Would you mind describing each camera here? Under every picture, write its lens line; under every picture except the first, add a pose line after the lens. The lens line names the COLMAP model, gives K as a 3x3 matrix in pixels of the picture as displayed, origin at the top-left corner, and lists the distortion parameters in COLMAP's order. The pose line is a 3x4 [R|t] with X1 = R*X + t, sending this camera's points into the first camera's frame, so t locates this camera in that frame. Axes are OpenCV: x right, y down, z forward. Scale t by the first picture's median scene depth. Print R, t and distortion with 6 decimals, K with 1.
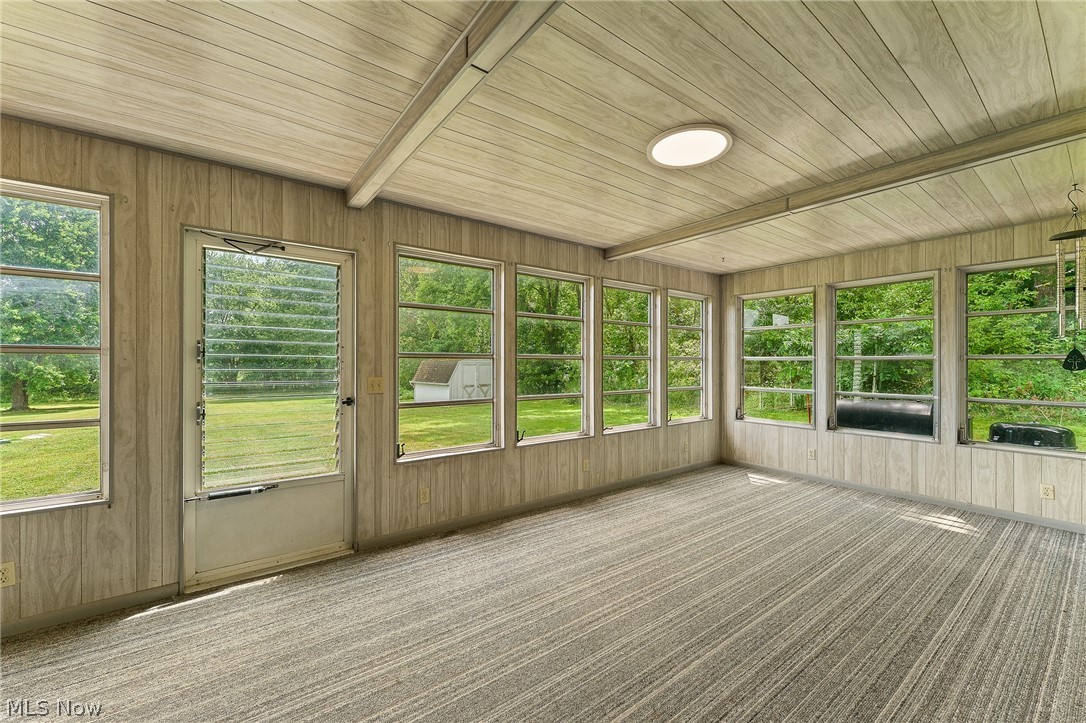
lens RADIAL K [[441.6, 0, 543.9], [0, 441.6, 363.1], [0, 0, 1]] dist [-0.003479, 0.000004]
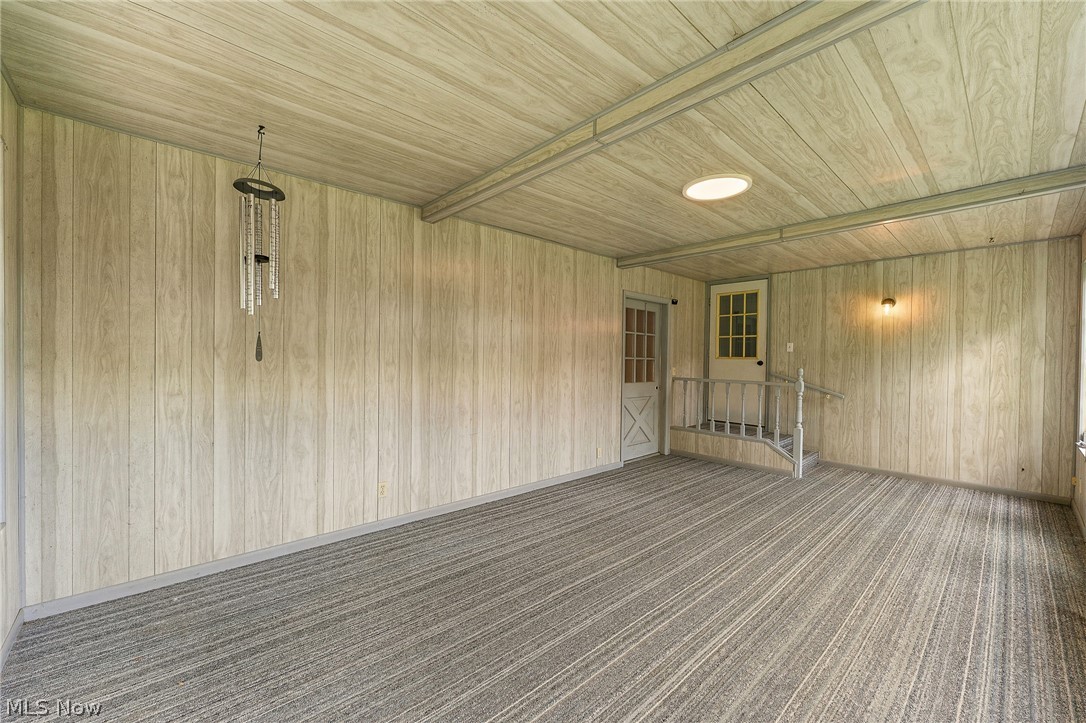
lens RADIAL K [[441.6, 0, 543.4], [0, 441.6, 362.5], [0, 0, 1]] dist [-0.003479, 0.000004]
pose [[-0.995755, -0.012794, -0.091152, 0.799708], [-0.013627, 0.999871, 0.008515, 0.005619], [0.091031, 0.009721, -0.995801, 1.913015]]
